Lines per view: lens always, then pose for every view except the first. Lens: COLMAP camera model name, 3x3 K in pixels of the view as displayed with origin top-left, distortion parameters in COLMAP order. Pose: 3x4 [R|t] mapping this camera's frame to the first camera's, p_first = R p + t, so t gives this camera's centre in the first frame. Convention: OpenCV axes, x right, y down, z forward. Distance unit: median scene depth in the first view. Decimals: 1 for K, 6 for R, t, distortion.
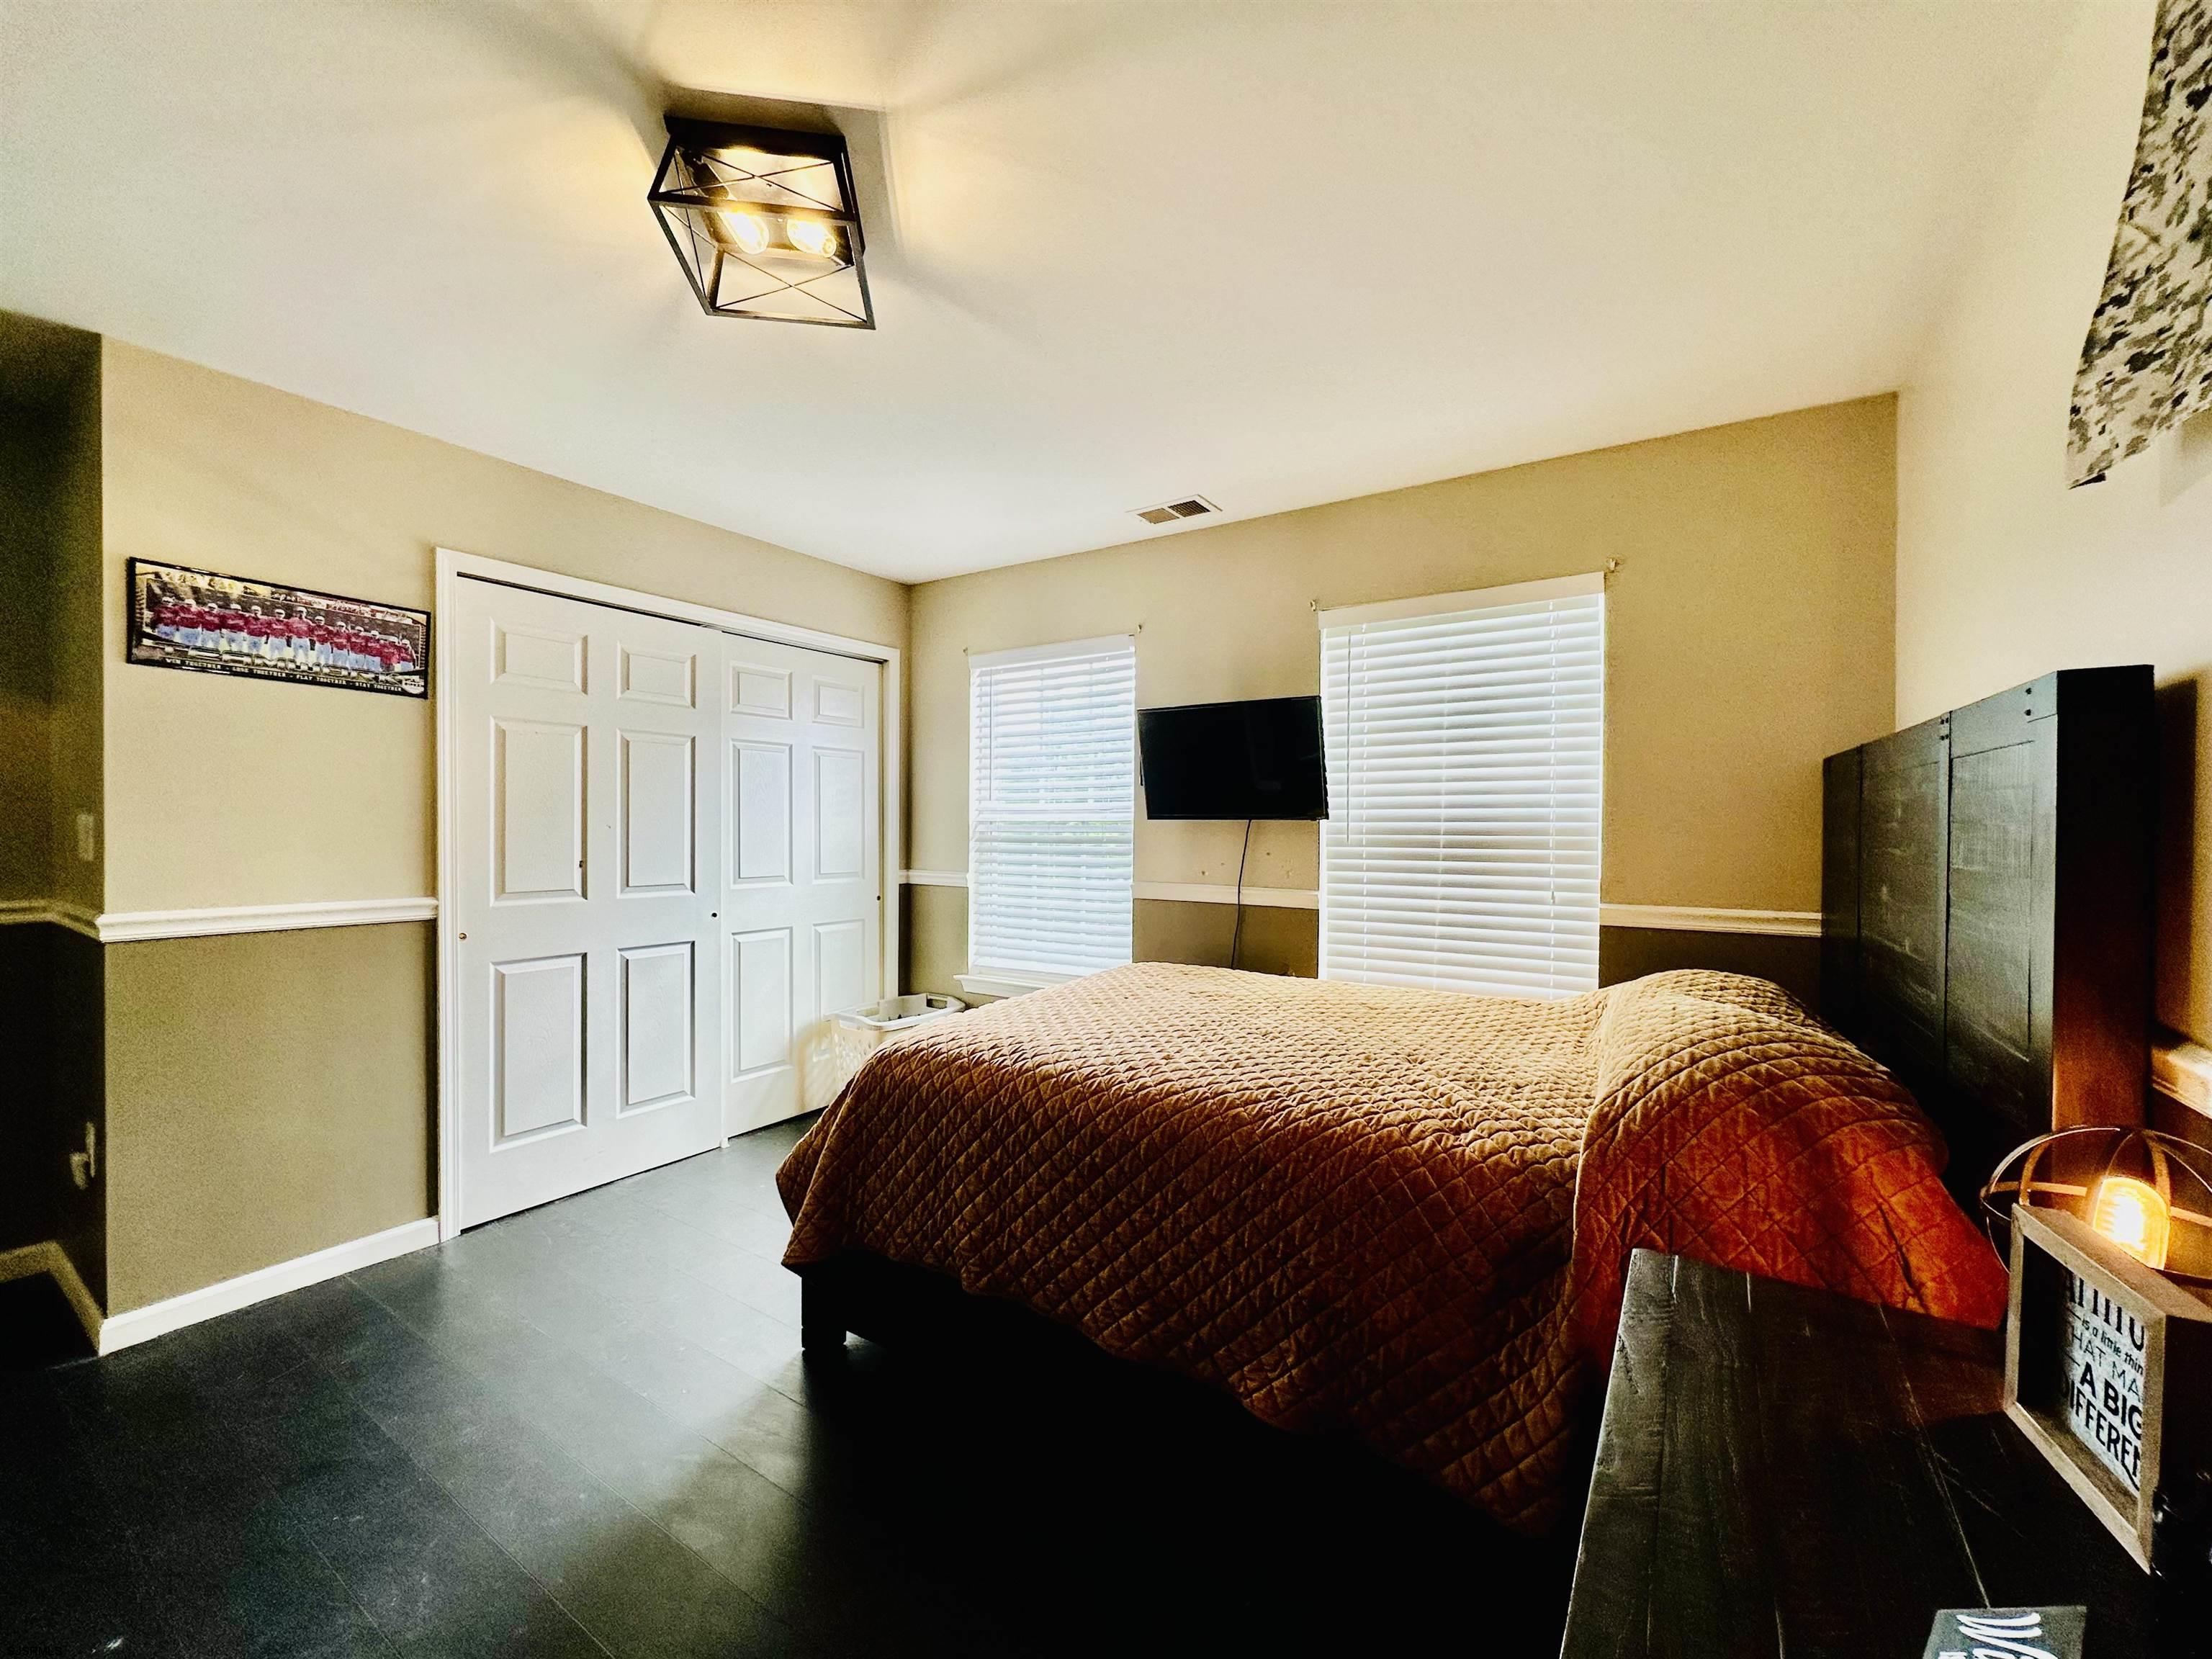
lens RADIAL K [[883.1, 0, 1111.5], [0, 883.1, 828.8], [0, 0, 1]] dist [-0.001178, -0.000025]
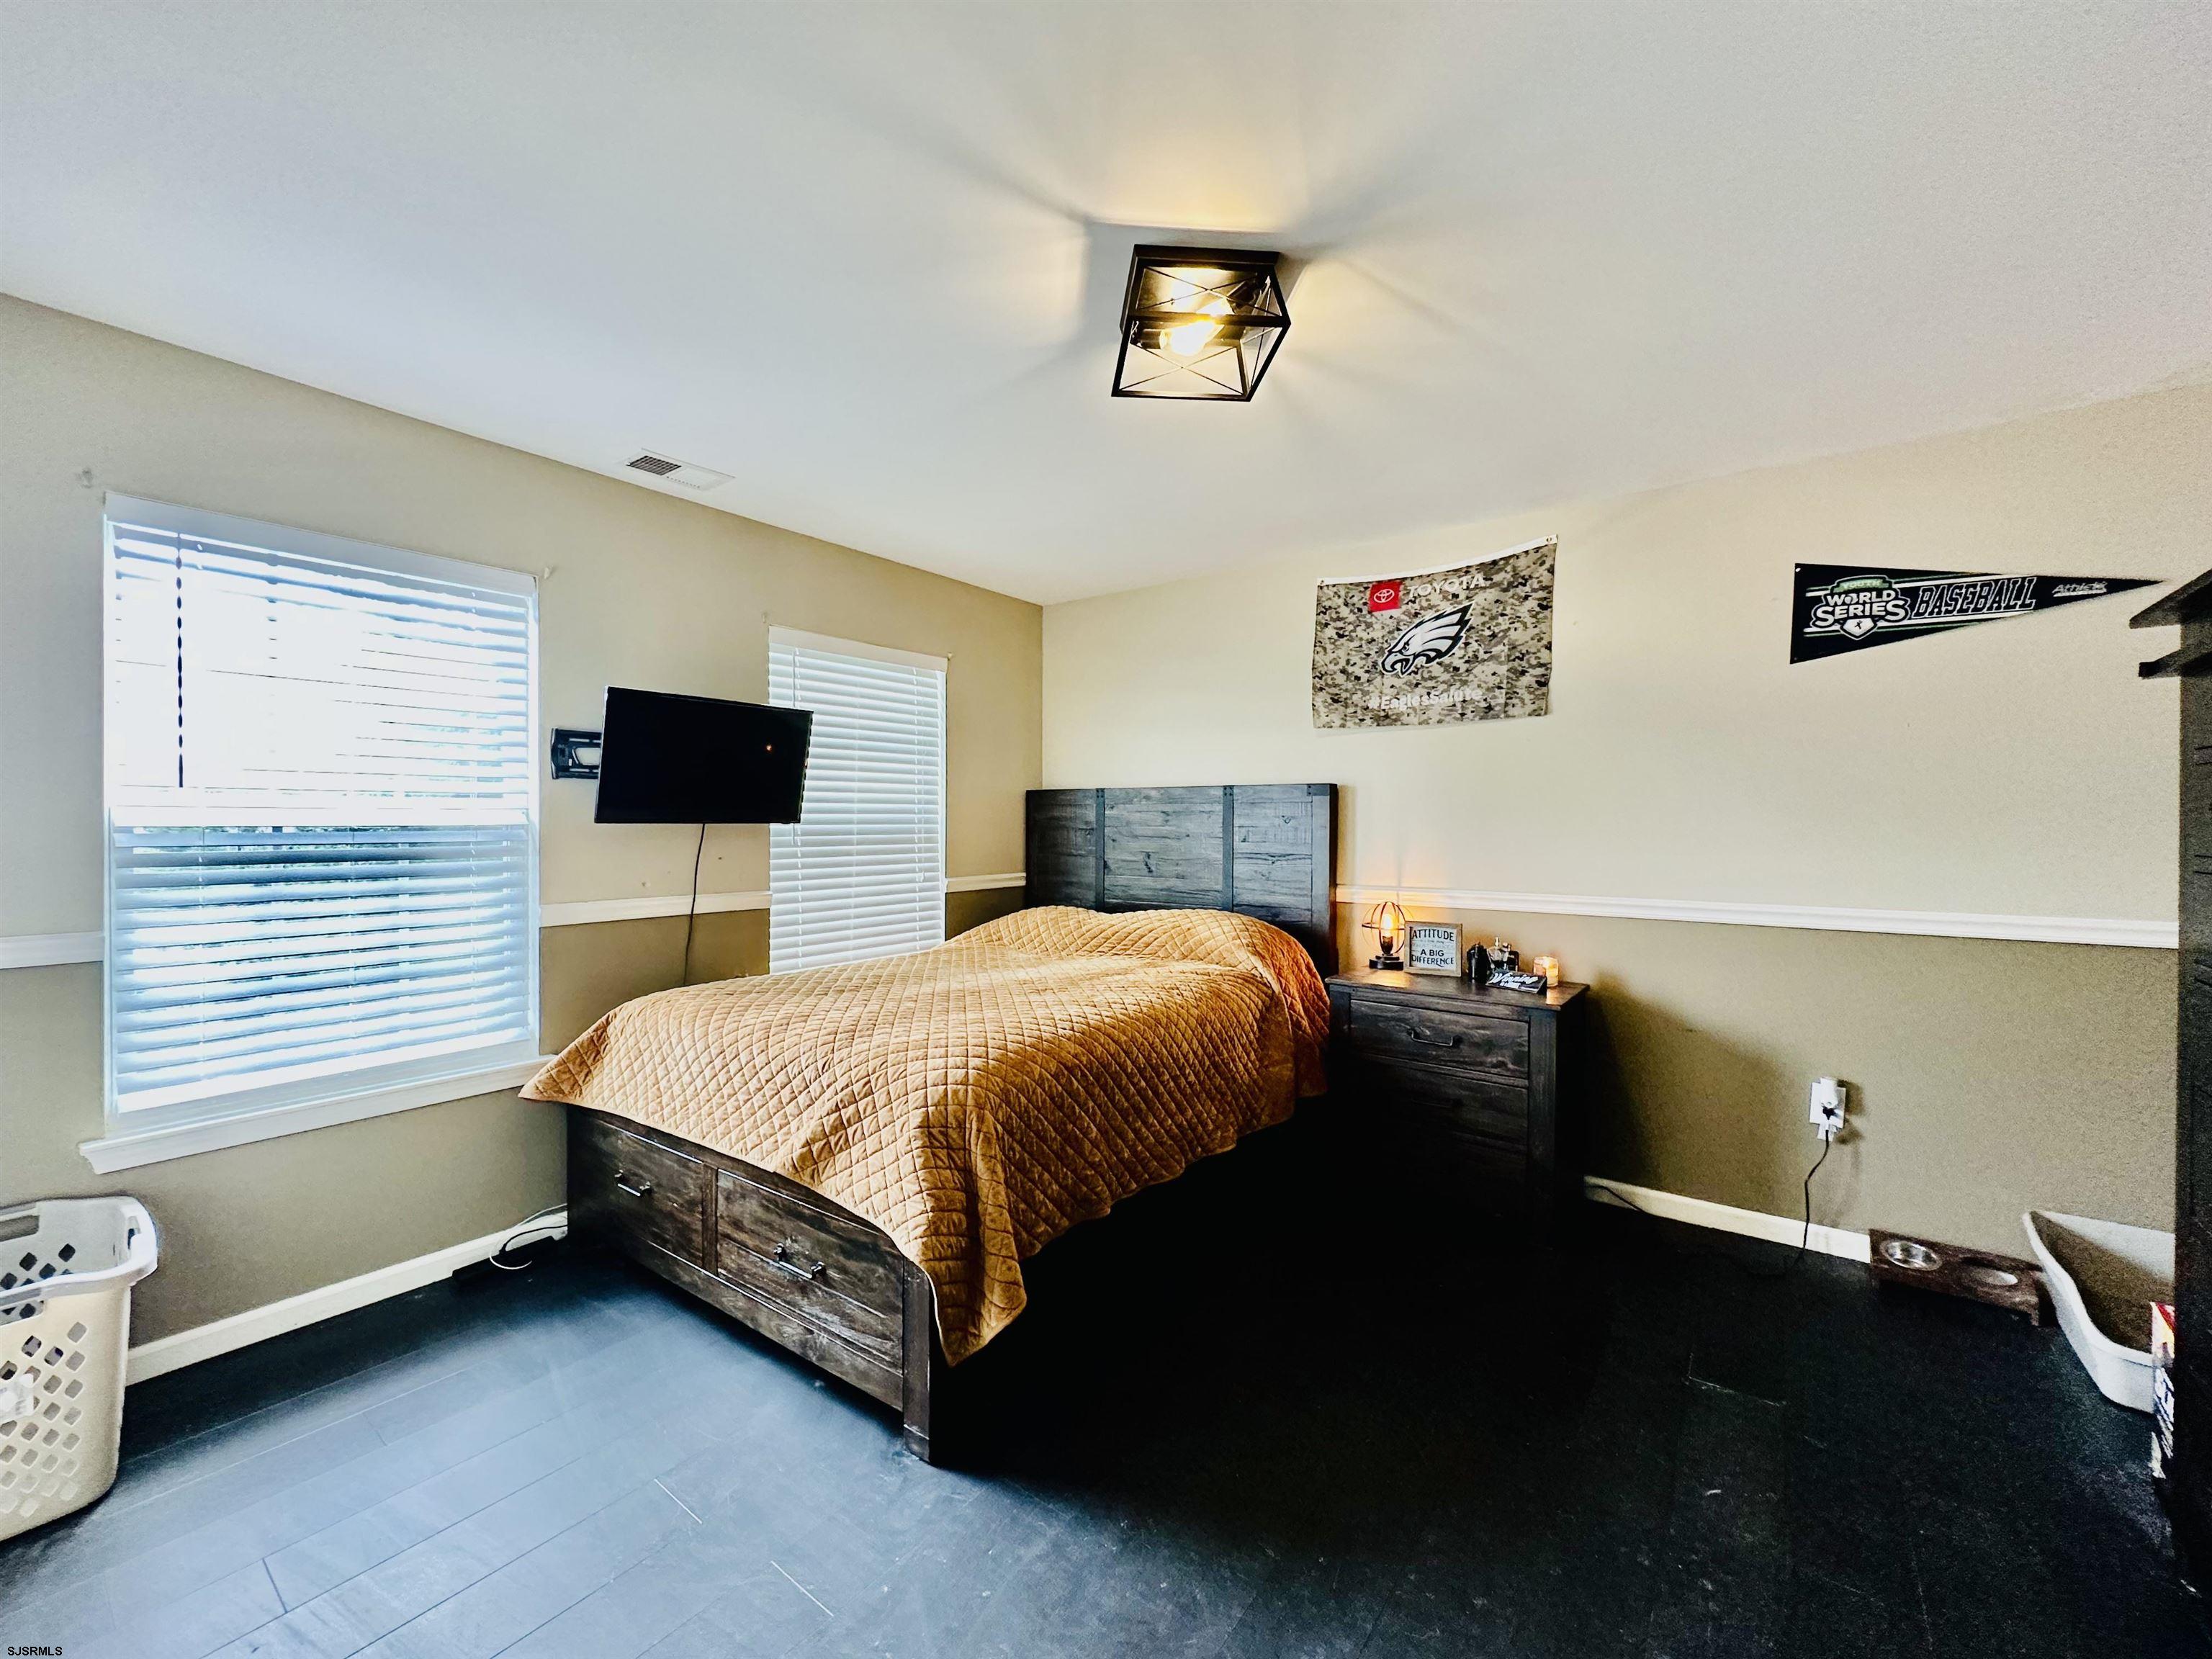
lens RADIAL K [[883.1, 0, 1110.3], [0, 883.1, 826.1], [0, 0, 1]] dist [-0.001178, -0.000025]
pose [[0.068852, -0.005407, 0.997612, -0.787477], [0.007788, 0.999958, 0.004882, -0.008213], [-0.997596, 0.007433, 0.068891, 0.521207]]
